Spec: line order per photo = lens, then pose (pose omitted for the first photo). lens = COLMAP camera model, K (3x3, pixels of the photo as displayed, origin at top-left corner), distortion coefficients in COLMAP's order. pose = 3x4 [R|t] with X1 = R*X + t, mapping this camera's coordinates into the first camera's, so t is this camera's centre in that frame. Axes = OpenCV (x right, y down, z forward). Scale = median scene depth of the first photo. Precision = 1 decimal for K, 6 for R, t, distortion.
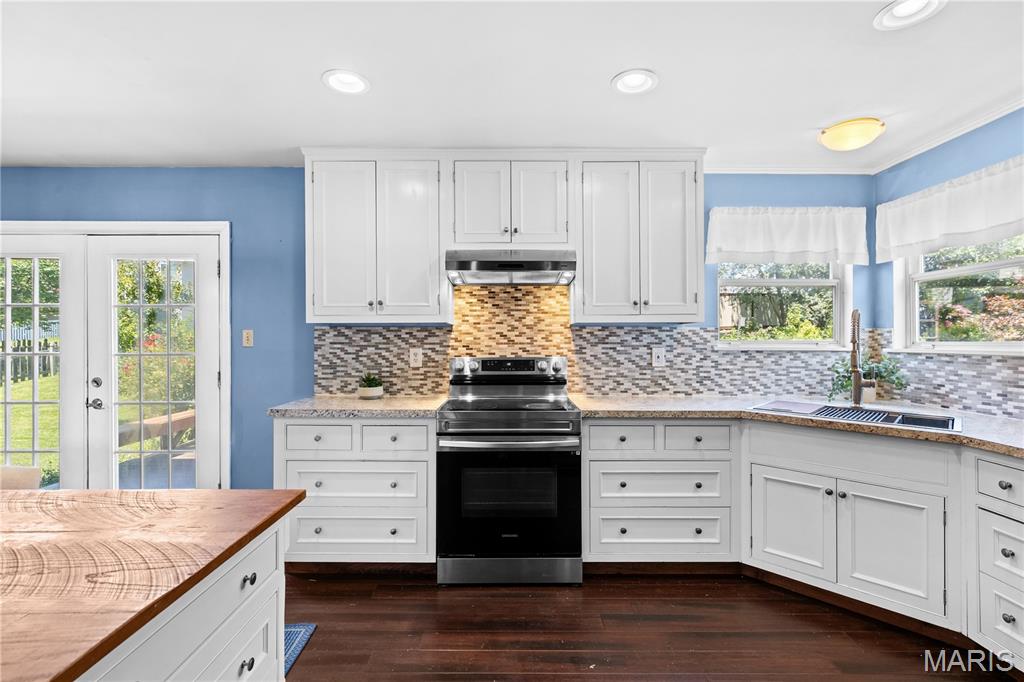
lens RADIAL K [[467.0, 0, 508.7], [0, 467.0, 339.2], [0, 0, 1]] dist [0.001601, -0.001100]
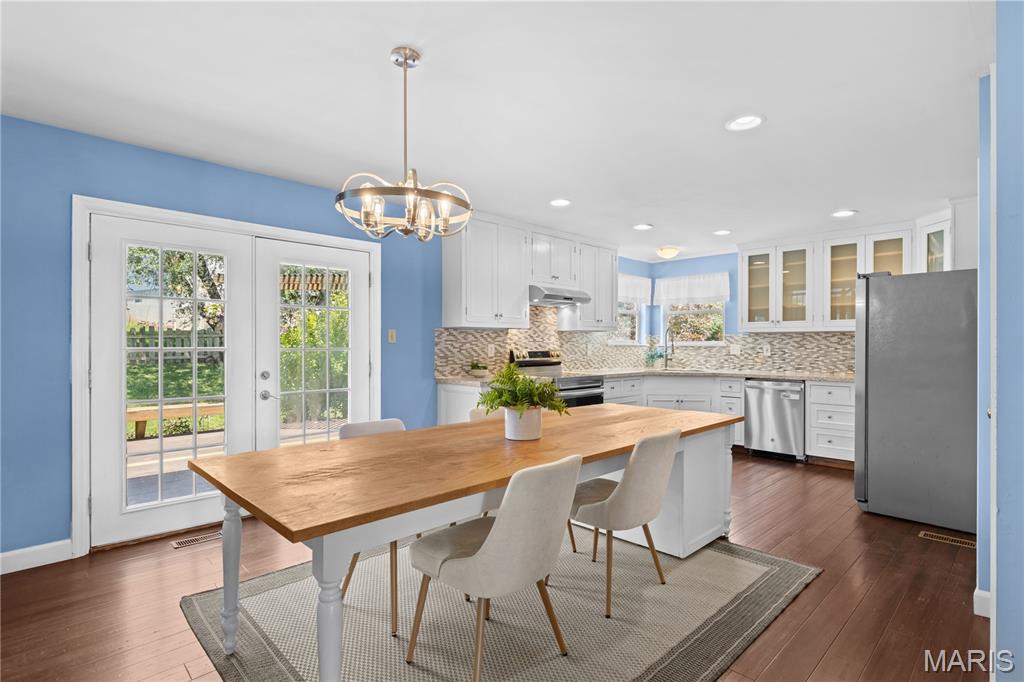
lens RADIAL K [[503.9, 0, 516.5], [0, 503.9, 347.6], [0, 0, 1]] dist [-0.001393, -0.000320]
pose [[0.720584, -0.003604, 0.693359, -1.279970], [-0.001548, 0.999976, 0.006807, 0.018943], [-0.693366, -0.005978, 0.720560, -0.238200]]
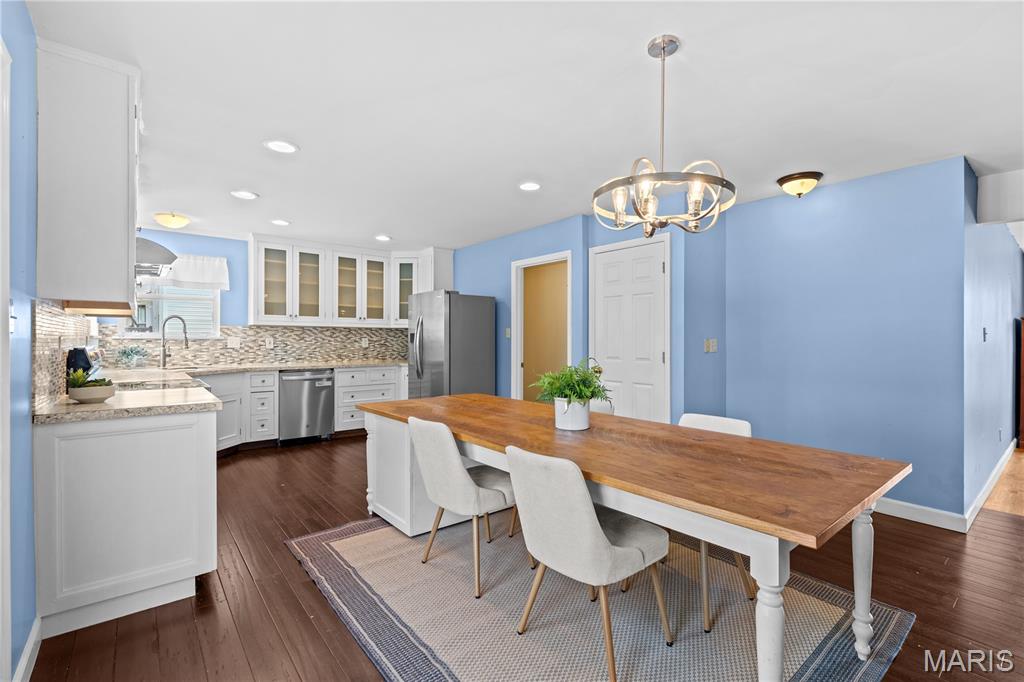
lens RADIAL K [[467.0, 0, 509.4], [0, 467.0, 339.3], [0, 0, 1]] dist [0.001601, -0.001100]
pose [[-0.626176, -0.006269, 0.779656, -1.267950], [-0.006722, 0.999974, 0.002643, 0.015696], [-0.779653, -0.003586, -0.626202, 0.926095]]
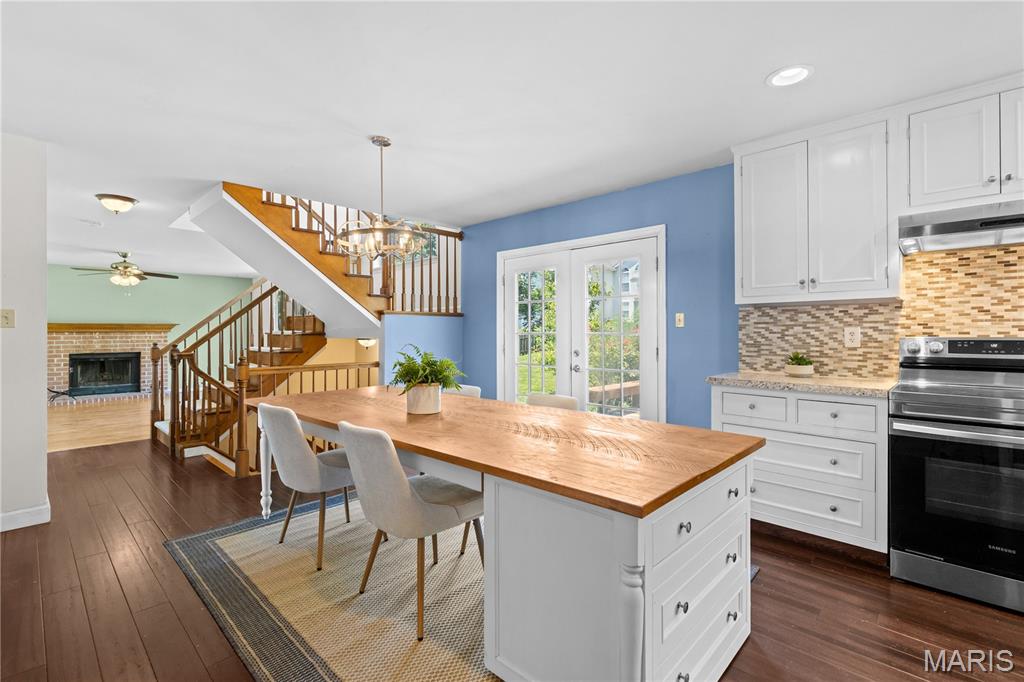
lens RADIAL K [[467.0, 0, 516.4], [0, 467.0, 334.0], [0, 0, 1]] dist [0.001601, -0.001100]
pose [[0.723899, 0.001133, -0.689905, -0.039424], [0.003010, 0.999984, 0.004800, 0.026549], [0.689899, -0.005551, 0.723884, -0.148882]]
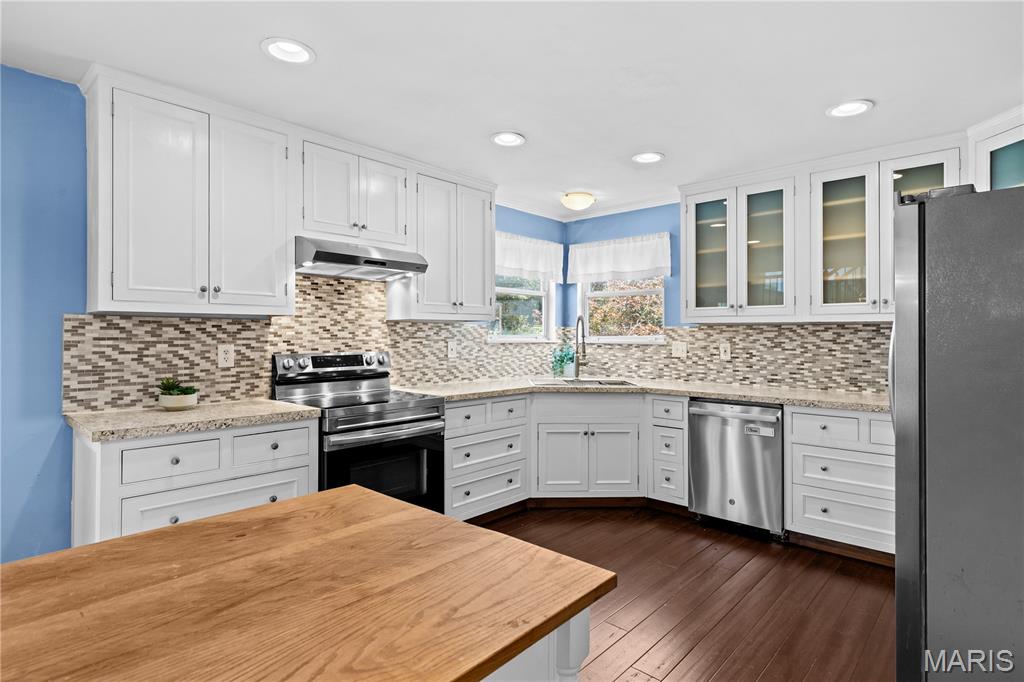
lens RADIAL K [[522.6, 0, 521.7], [0, 522.6, 330.5], [0, 0, 1]] dist [0.000230, -0.001548]
pose [[0.675500, 0.007659, 0.737320, -0.529955], [-0.002506, 0.999964, -0.008092, 0.000620], [-0.737356, 0.003619, 0.675495, -0.011520]]
